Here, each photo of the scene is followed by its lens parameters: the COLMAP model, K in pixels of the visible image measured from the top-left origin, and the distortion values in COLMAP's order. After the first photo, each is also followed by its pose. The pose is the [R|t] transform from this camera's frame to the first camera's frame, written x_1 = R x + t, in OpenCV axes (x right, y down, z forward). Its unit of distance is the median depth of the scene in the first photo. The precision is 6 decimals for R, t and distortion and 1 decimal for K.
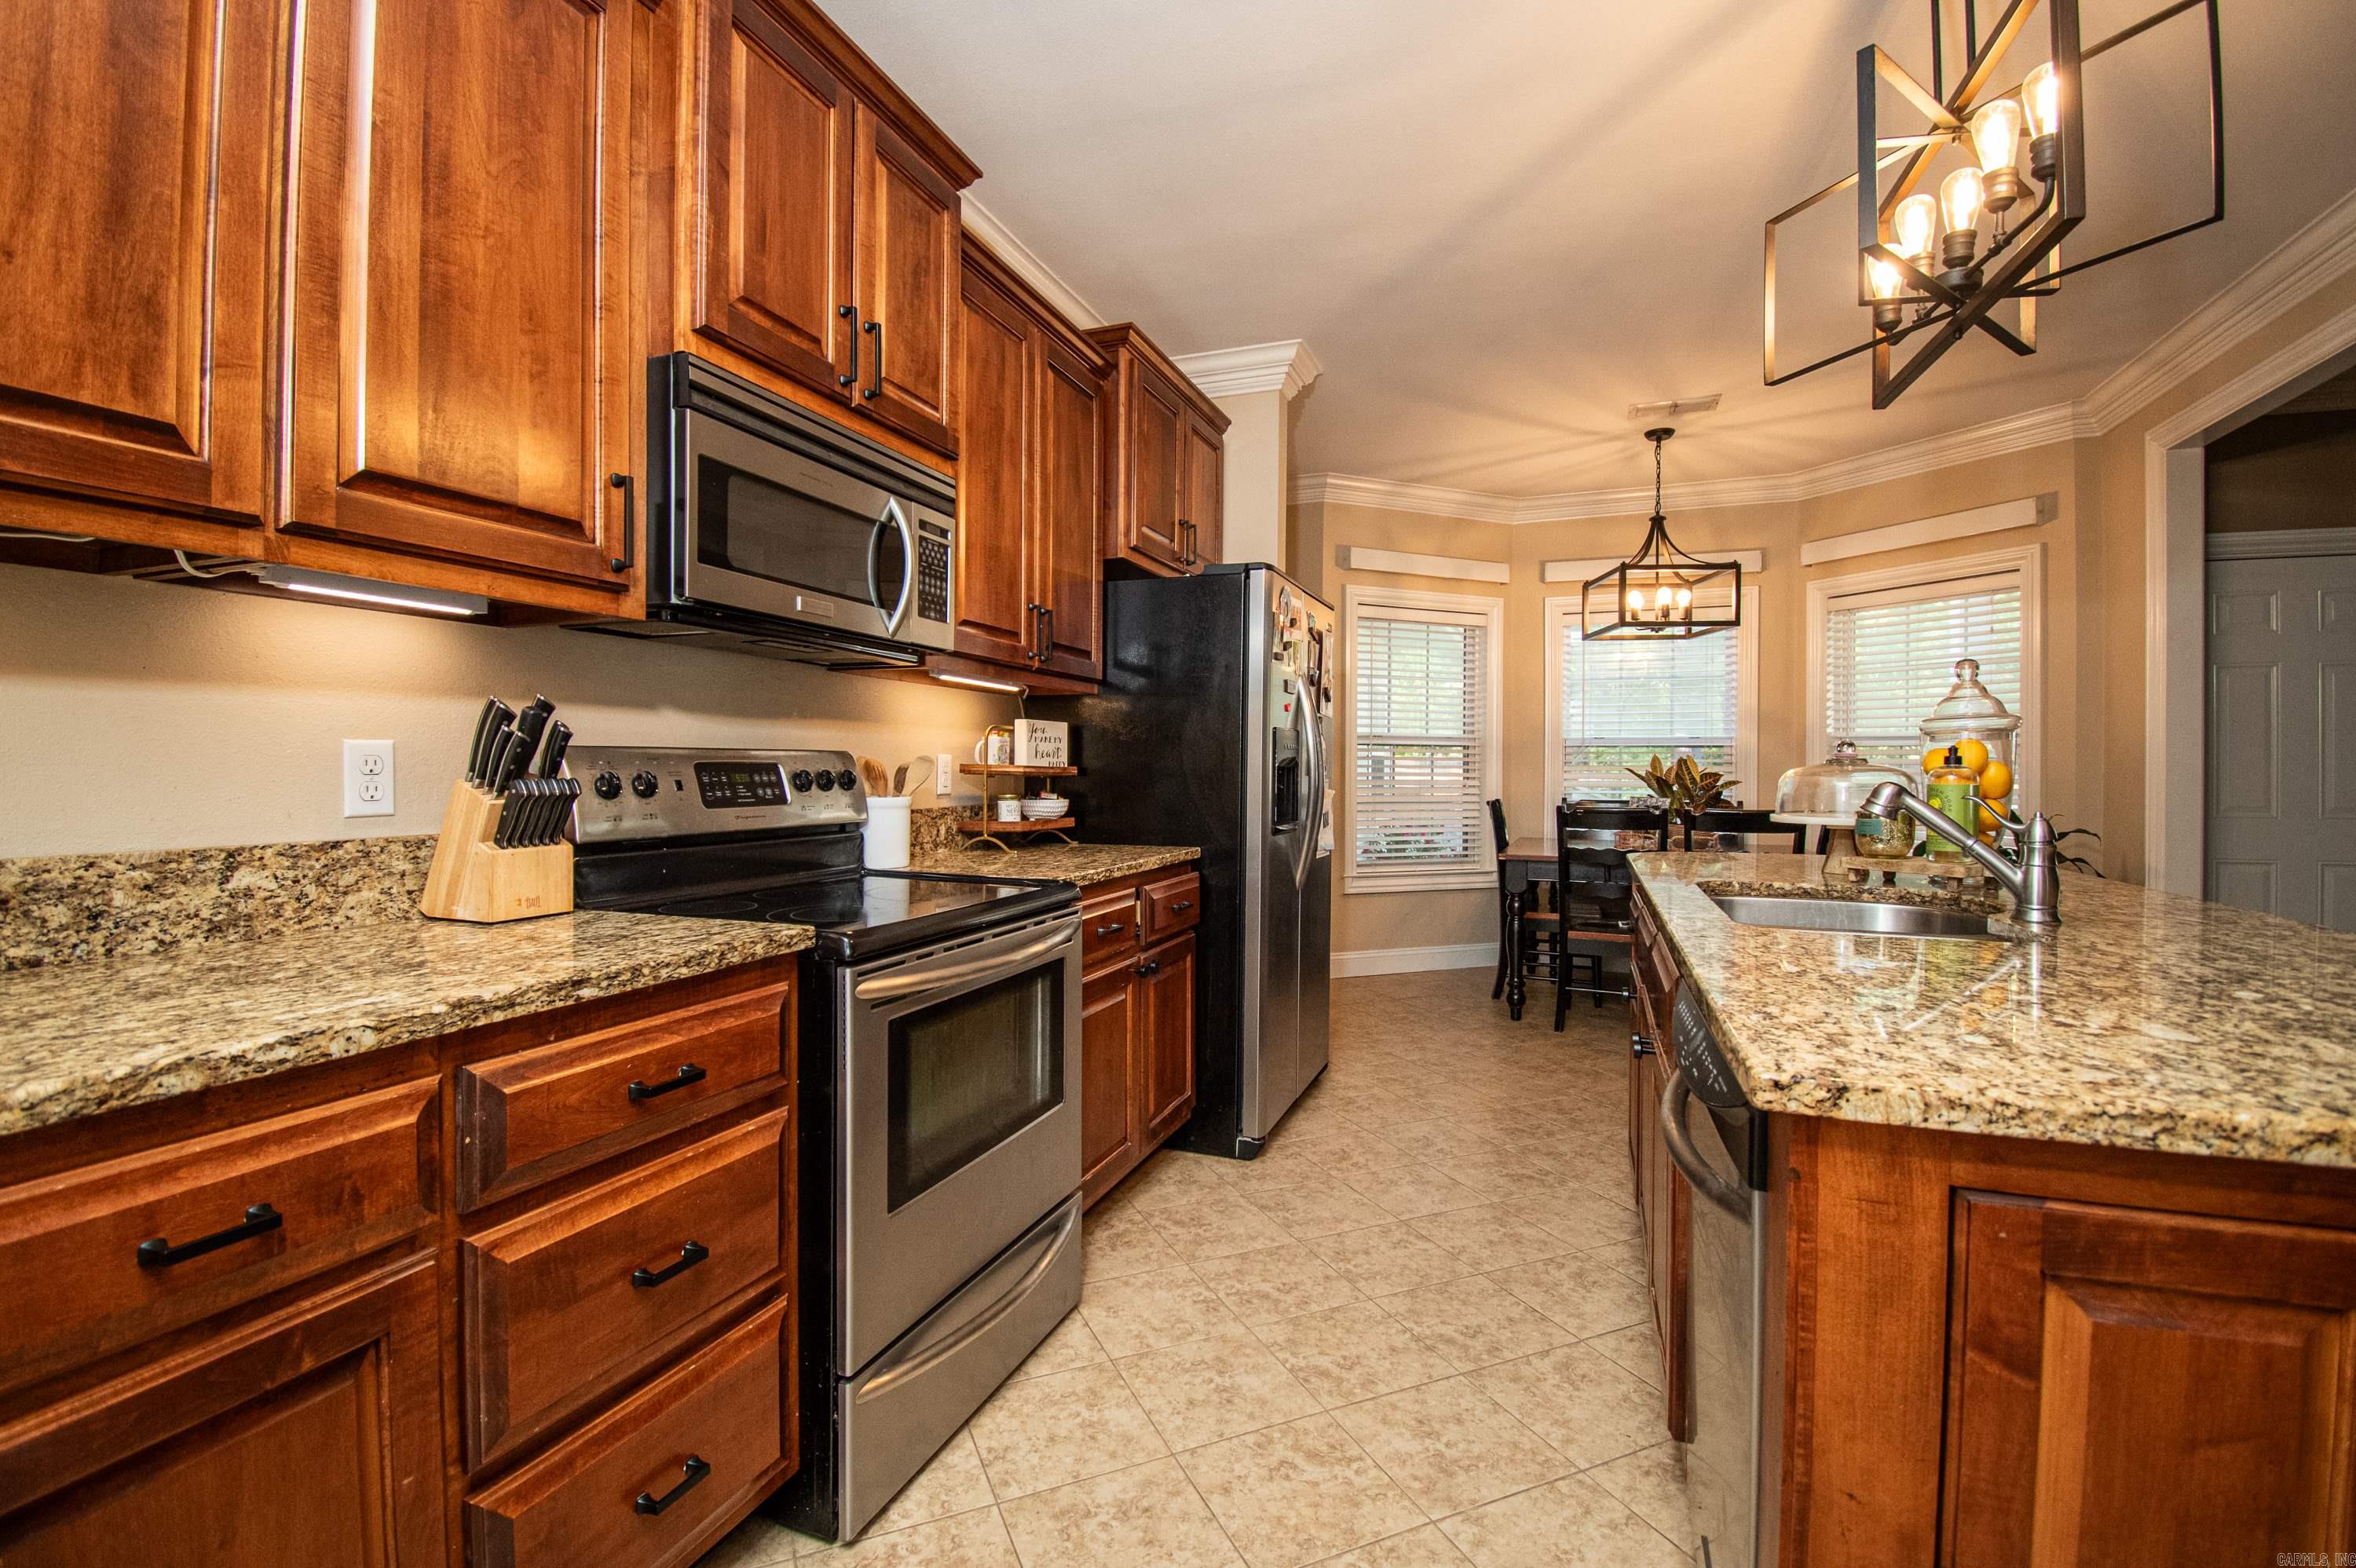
lens RADIAL K [[1048.2, 0, 1150.4], [0, 1048.2, 773.7], [0, 0, 1]] dist [0.017140, -0.026054]
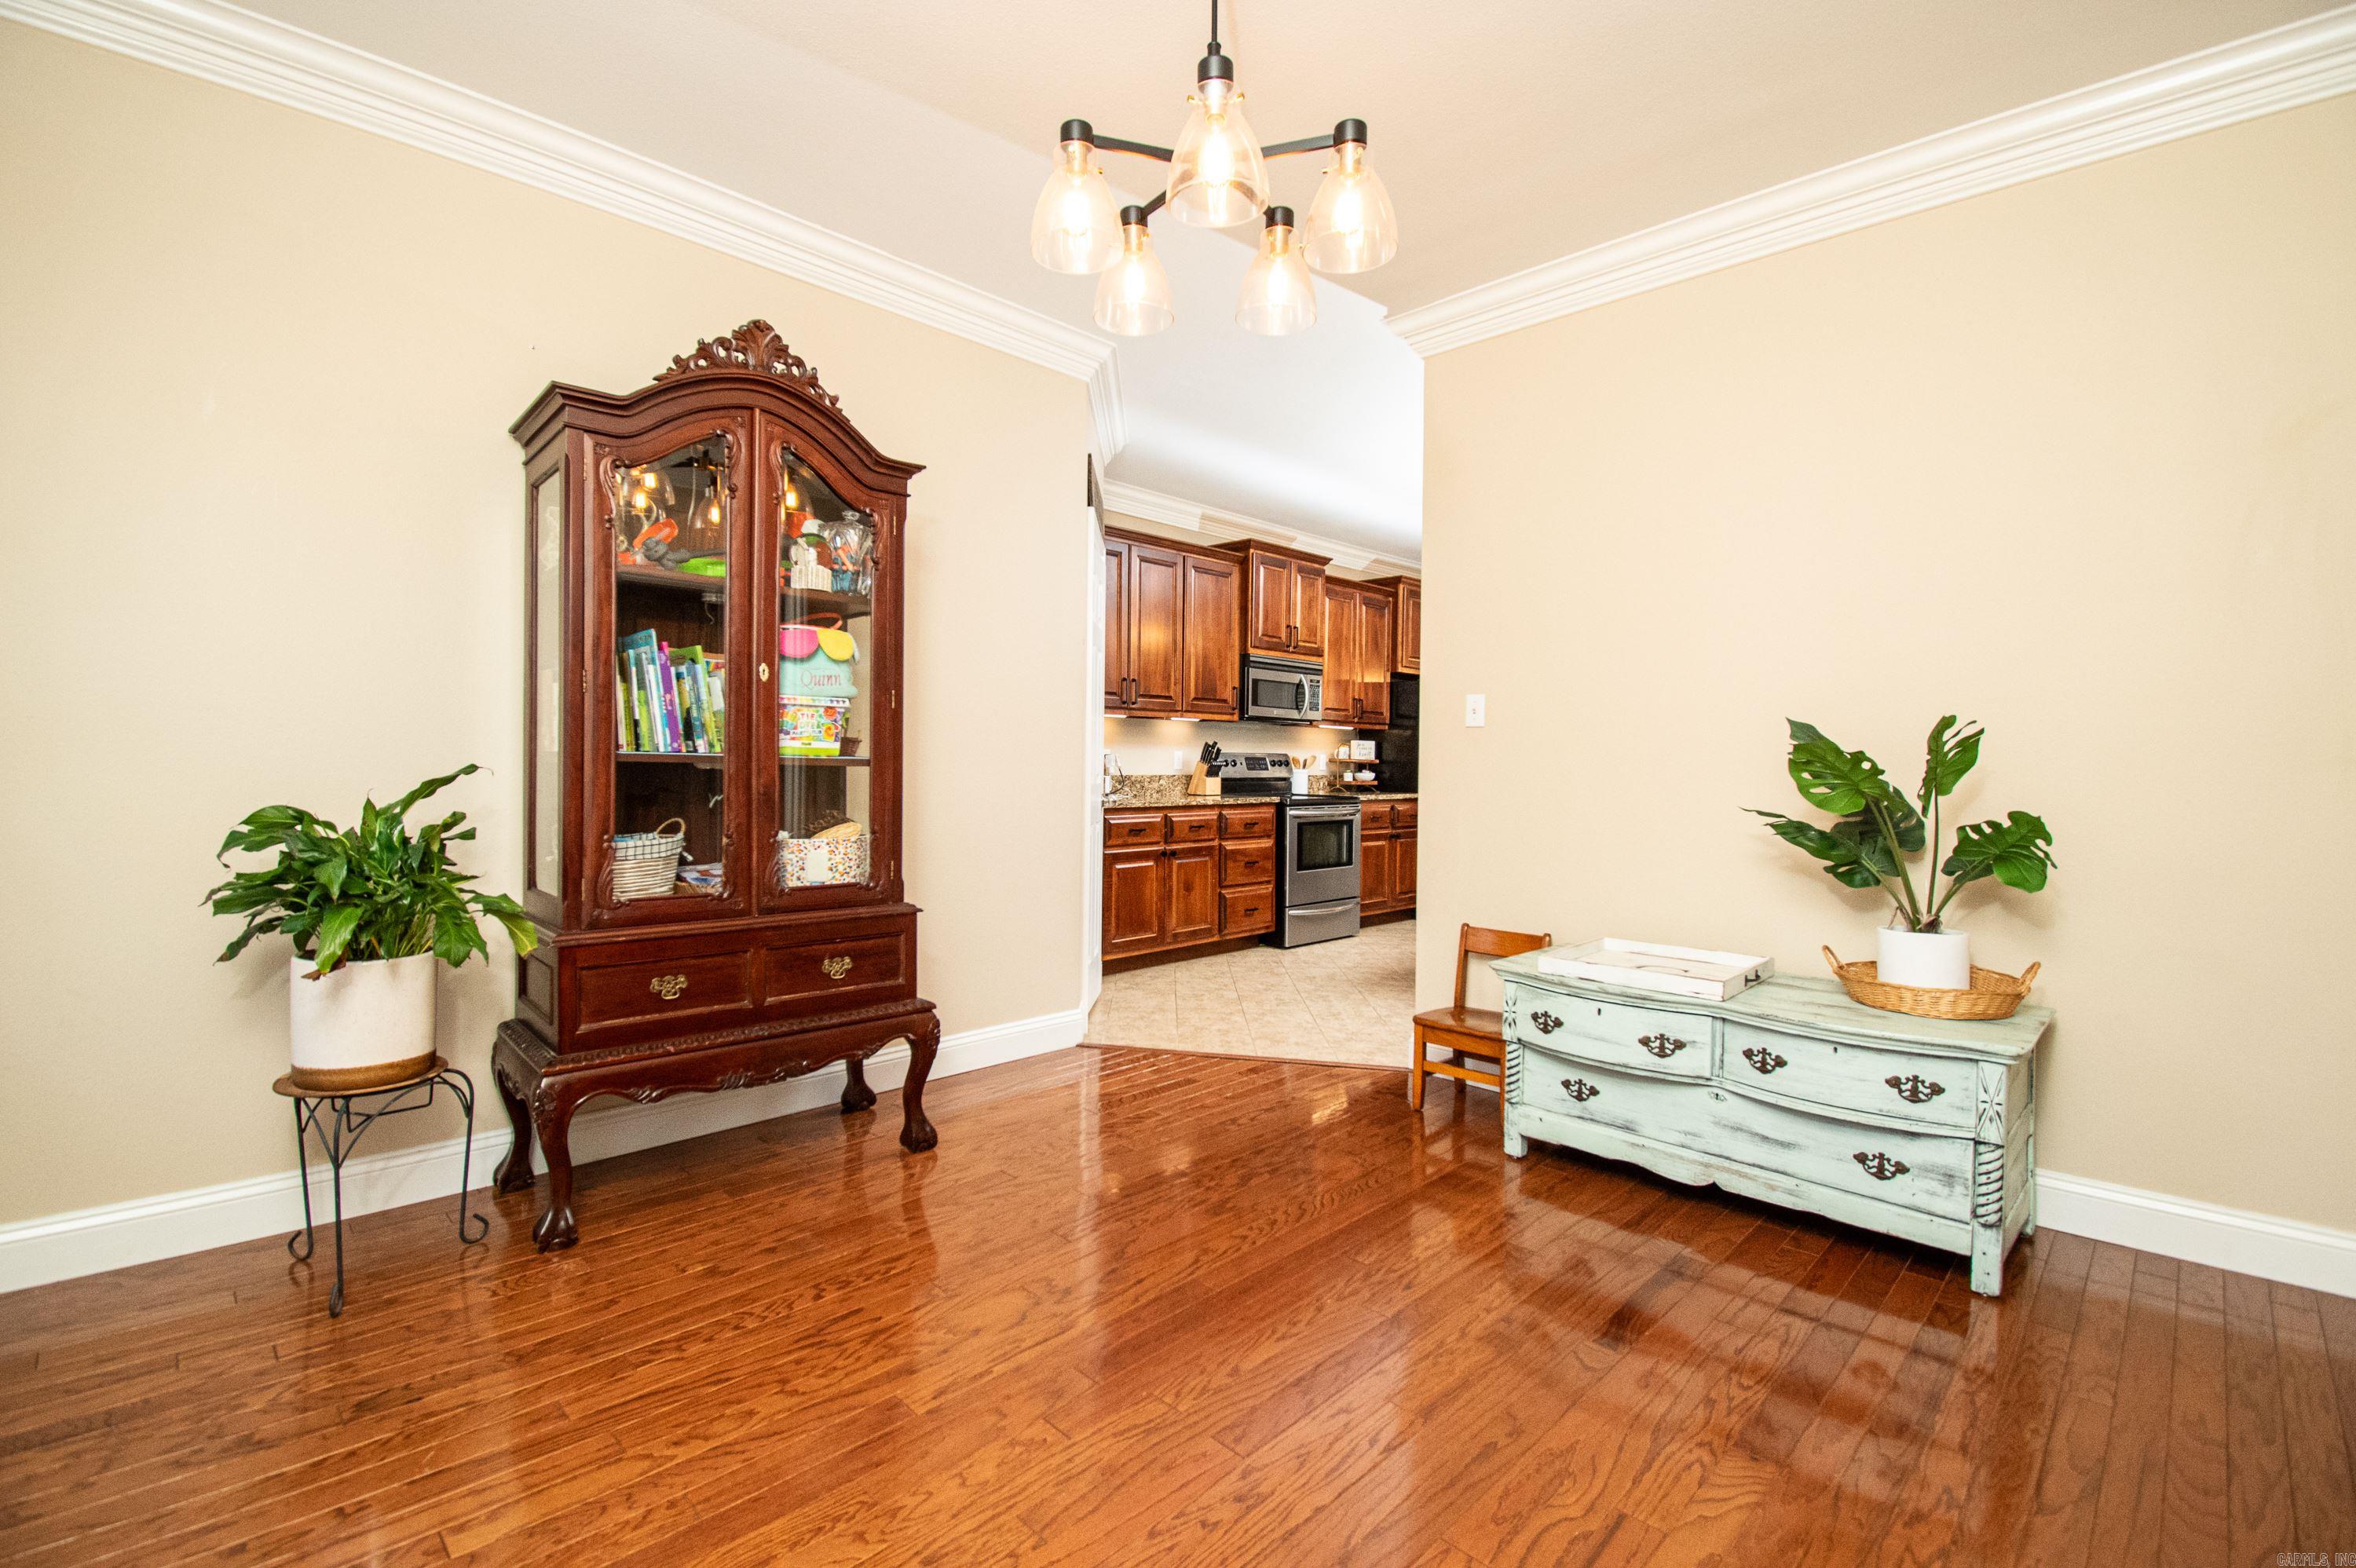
lens RADIAL K [[1048.2, 0, 1150.4], [0, 1048.2, 773.7], [0, 0, 1]] dist [0.017140, -0.026054]
pose [[0.918833, 0.007970, -0.394566, 0.569758], [-0.006989, 0.999968, 0.003924, 0.028501], [0.394585, -0.000848, 0.918859, -2.029992]]
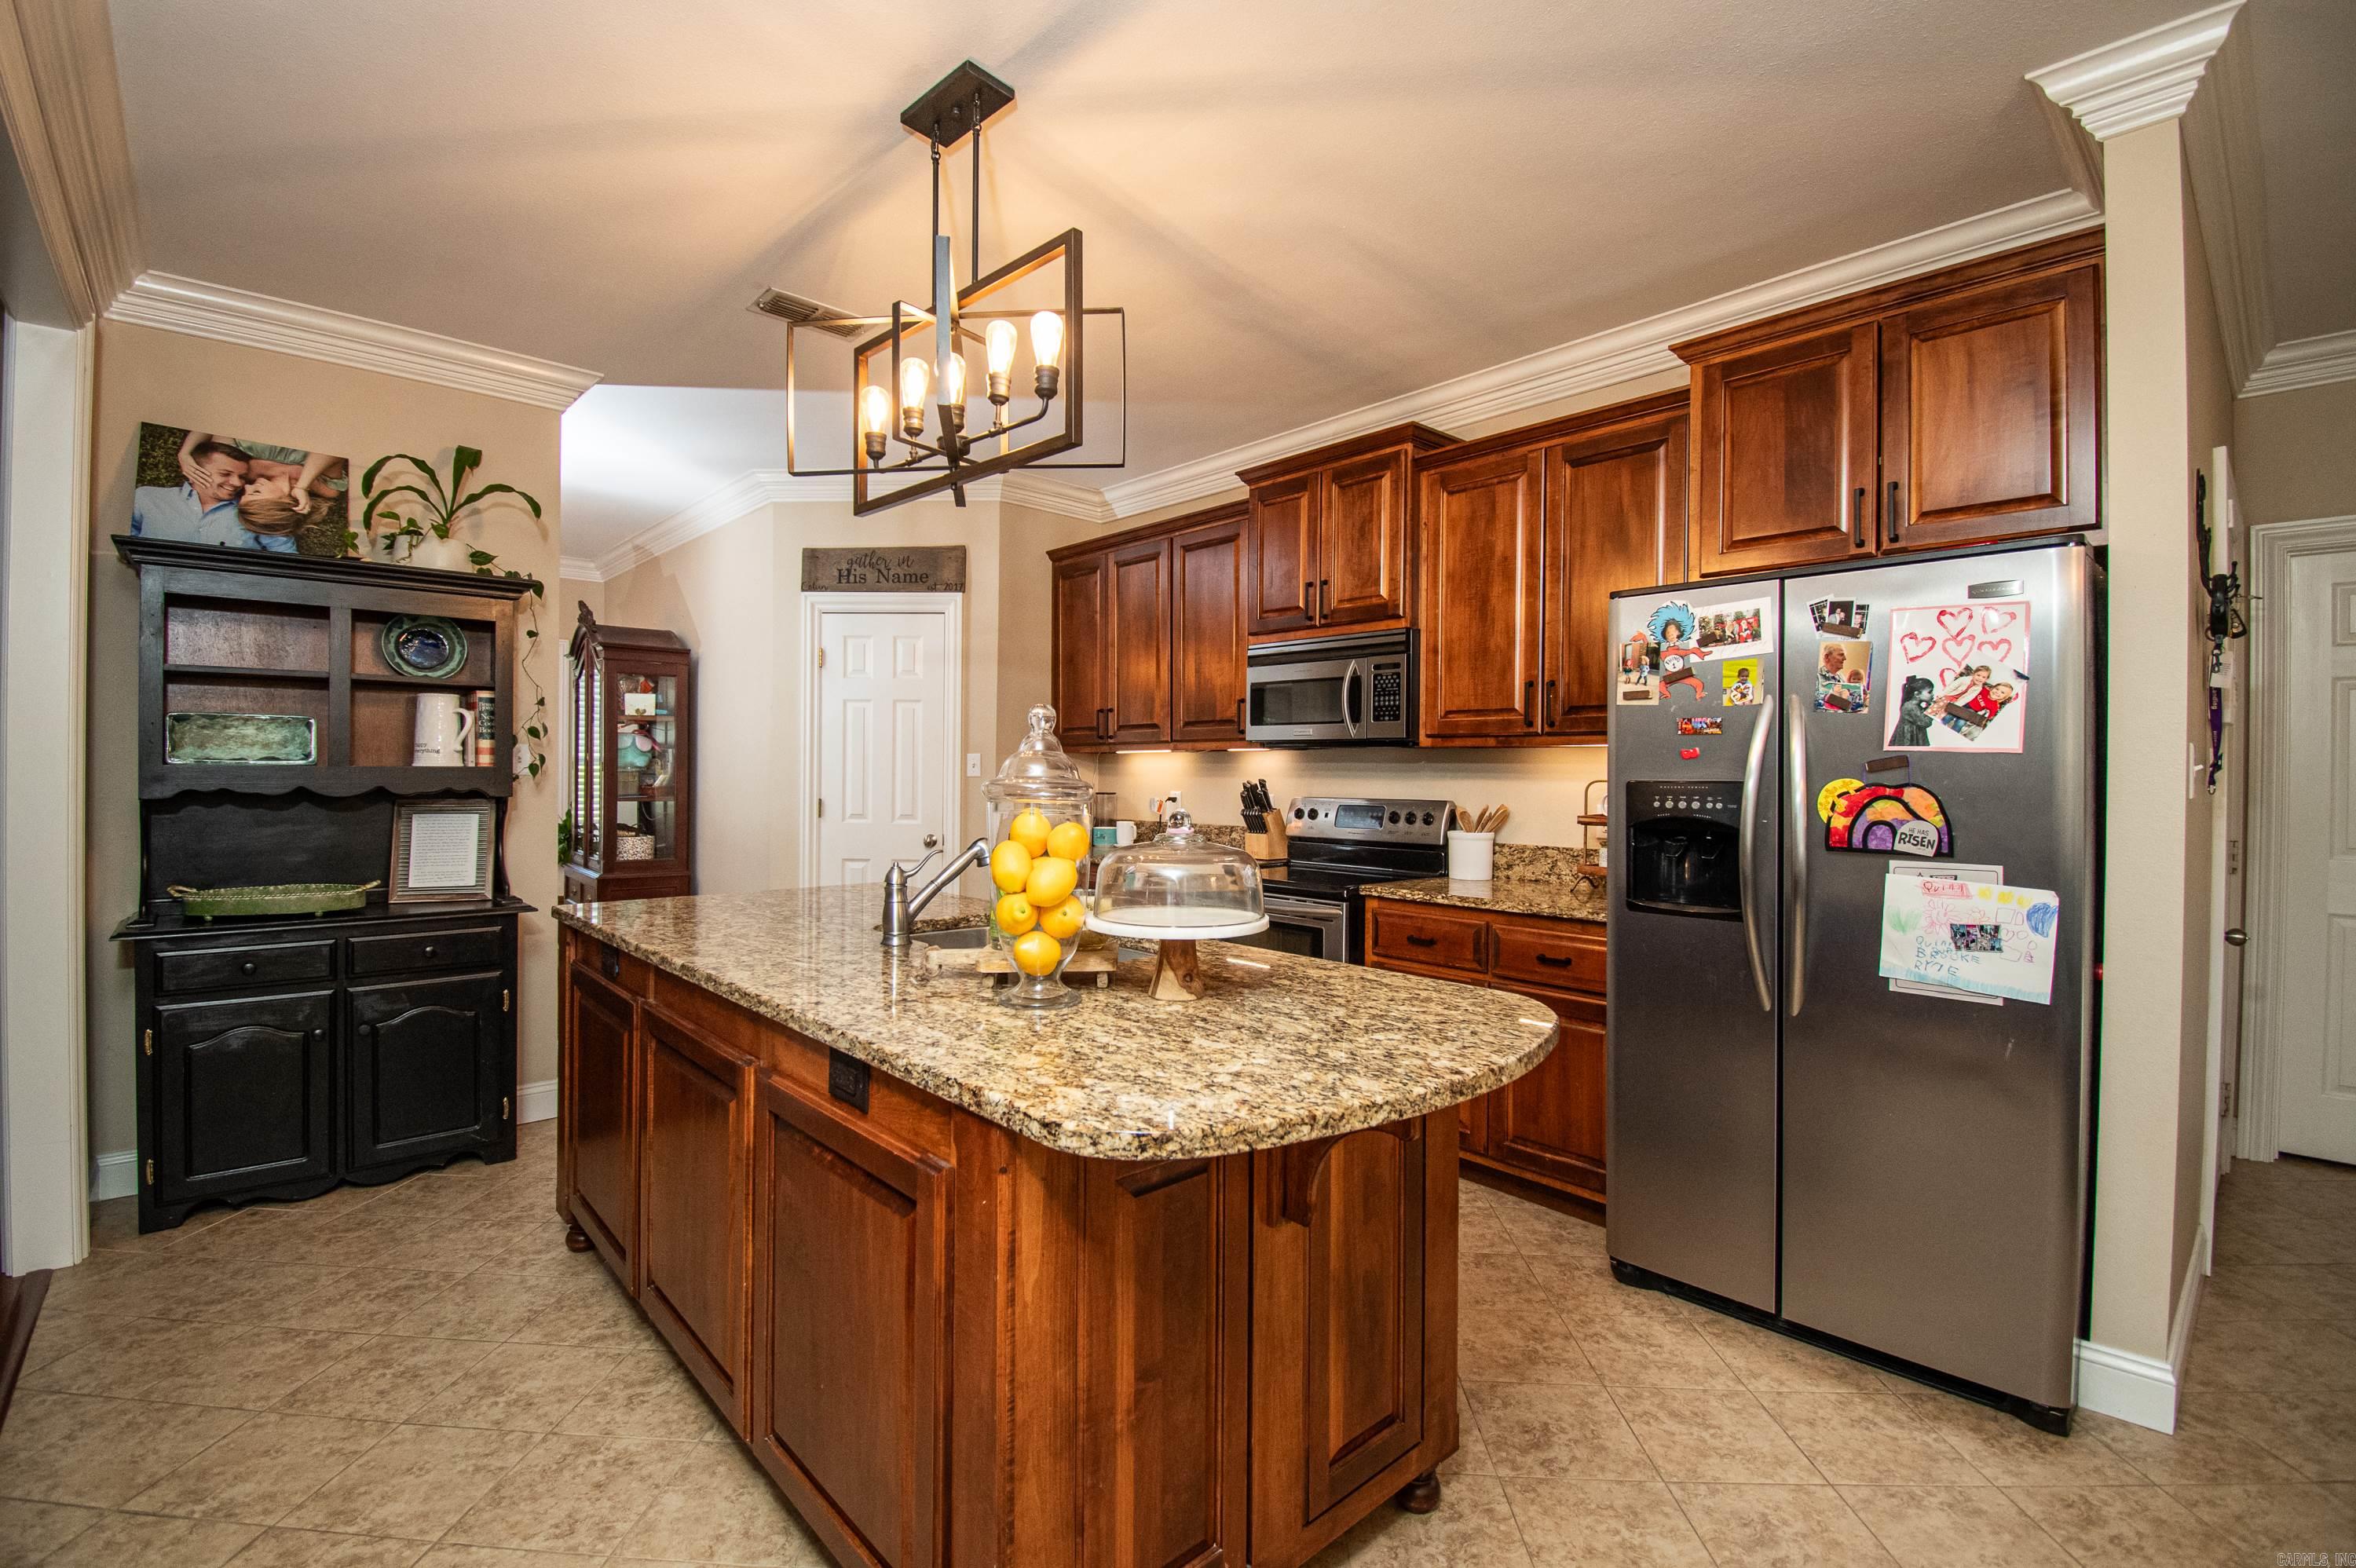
lens RADIAL K [[1048.2, 0, 1150.4], [0, 1048.2, 773.7], [0, 0, 1]] dist [0.017140, -0.026054]
pose [[-0.443515, -0.008261, -0.896229, 1.437481], [-0.012200, 0.999921, -0.003179, -0.056085], [0.896184, 0.009524, -0.443580, 1.410978]]
